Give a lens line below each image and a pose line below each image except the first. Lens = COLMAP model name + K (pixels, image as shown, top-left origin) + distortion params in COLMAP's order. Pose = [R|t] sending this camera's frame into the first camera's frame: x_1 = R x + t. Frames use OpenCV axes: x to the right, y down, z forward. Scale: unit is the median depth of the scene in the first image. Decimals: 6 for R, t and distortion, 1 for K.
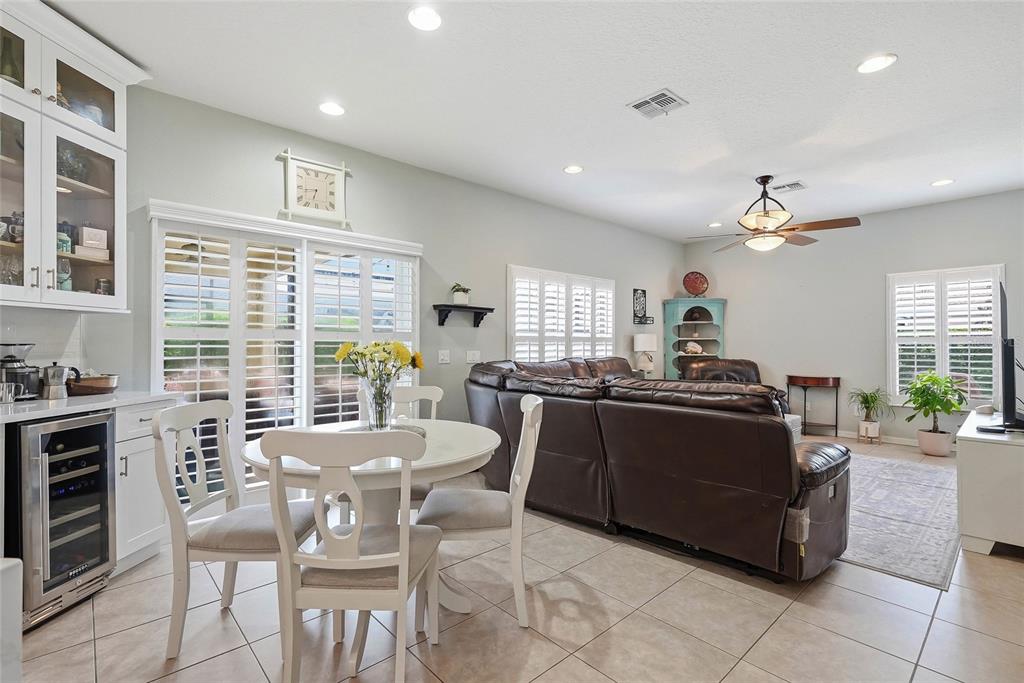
lens RADIAL K [[471.1, 0, 502.9], [0, 471.1, 342.6], [0, 0, 1]] dist [-0.001002, -0.000578]
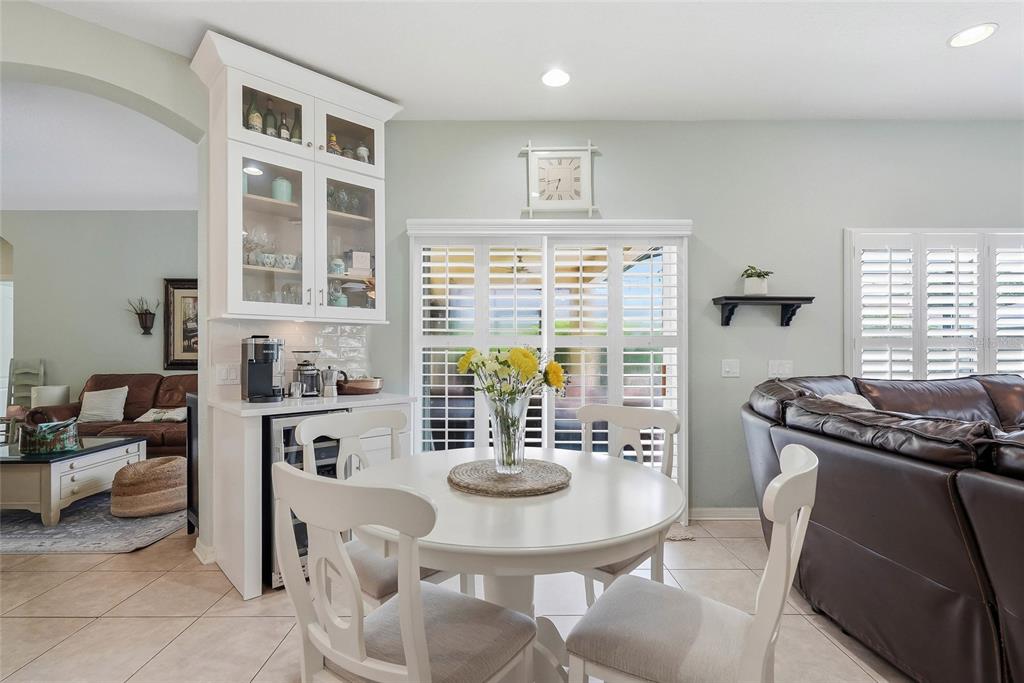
lens RADIAL K [[471.1, 0, 516.4], [0, 471.1, 349.5], [0, 0, 1]] dist [-0.001002, -0.000578]
pose [[0.745826, -0.002278, -0.666137, 0.151307], [0.003719, 0.999993, 0.000744, -0.000346], [0.666131, -0.003033, 0.745829, 0.295321]]
